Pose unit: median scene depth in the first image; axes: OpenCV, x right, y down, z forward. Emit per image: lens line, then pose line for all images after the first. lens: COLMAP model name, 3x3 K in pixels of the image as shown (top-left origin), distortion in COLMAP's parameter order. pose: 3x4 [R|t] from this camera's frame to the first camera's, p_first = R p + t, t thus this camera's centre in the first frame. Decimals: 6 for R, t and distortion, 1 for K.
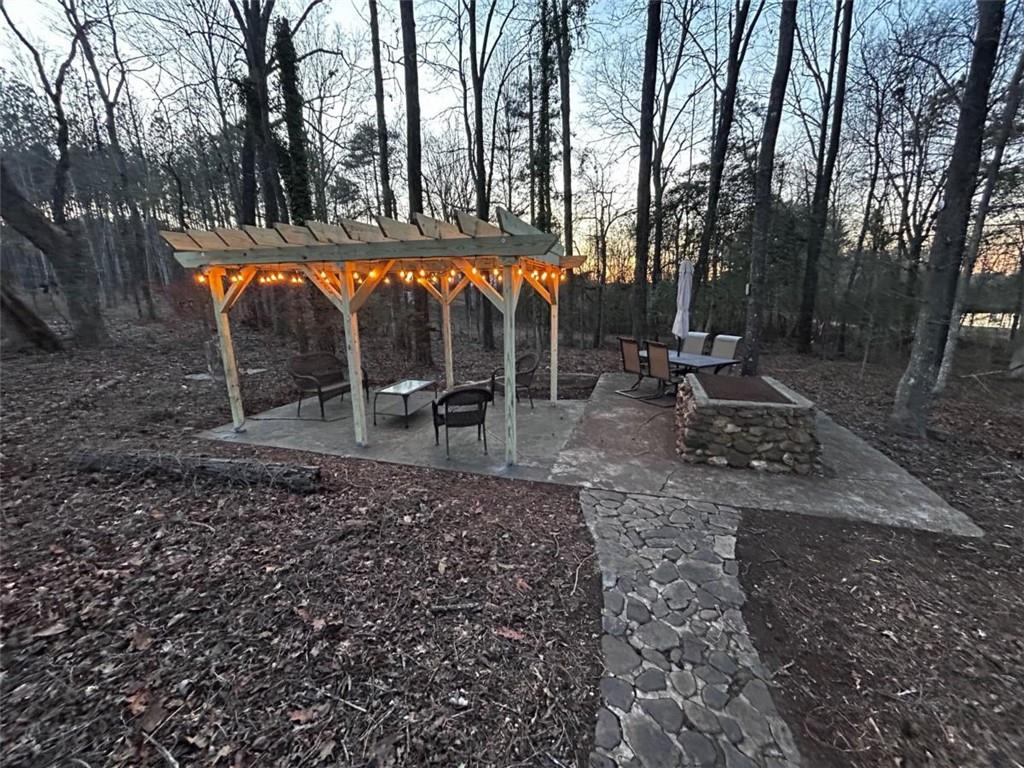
lens RADIAL K [[410.1, 0, 517.1], [0, 410.1, 383.9], [0, 0, 1]] dist [-0.000534, 0.000003]
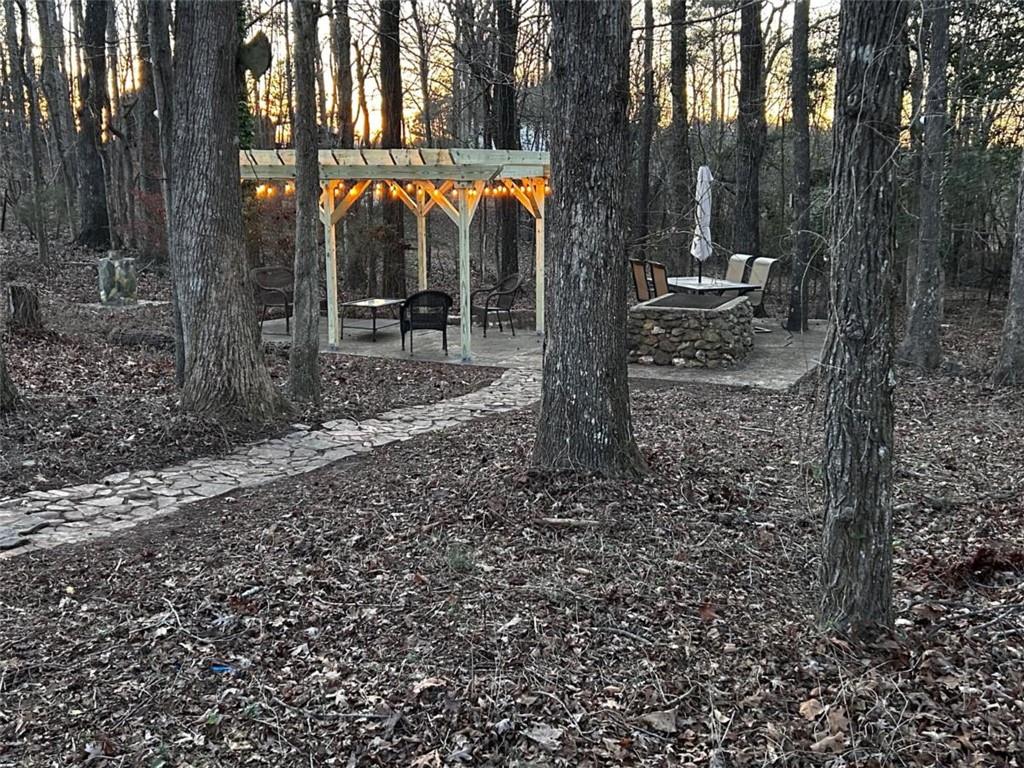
lens RADIAL K [[1133.8, 0, 511.1], [0, 1133.8, 384.7], [0, 0, 1]] dist [0.074260, 0.000000]
pose [[0.992922, 0.030029, -0.114906, 0.482258], [-0.033853, 0.998931, -0.031478, 0.368169], [0.113838, 0.035145, 0.992877, -2.143990]]
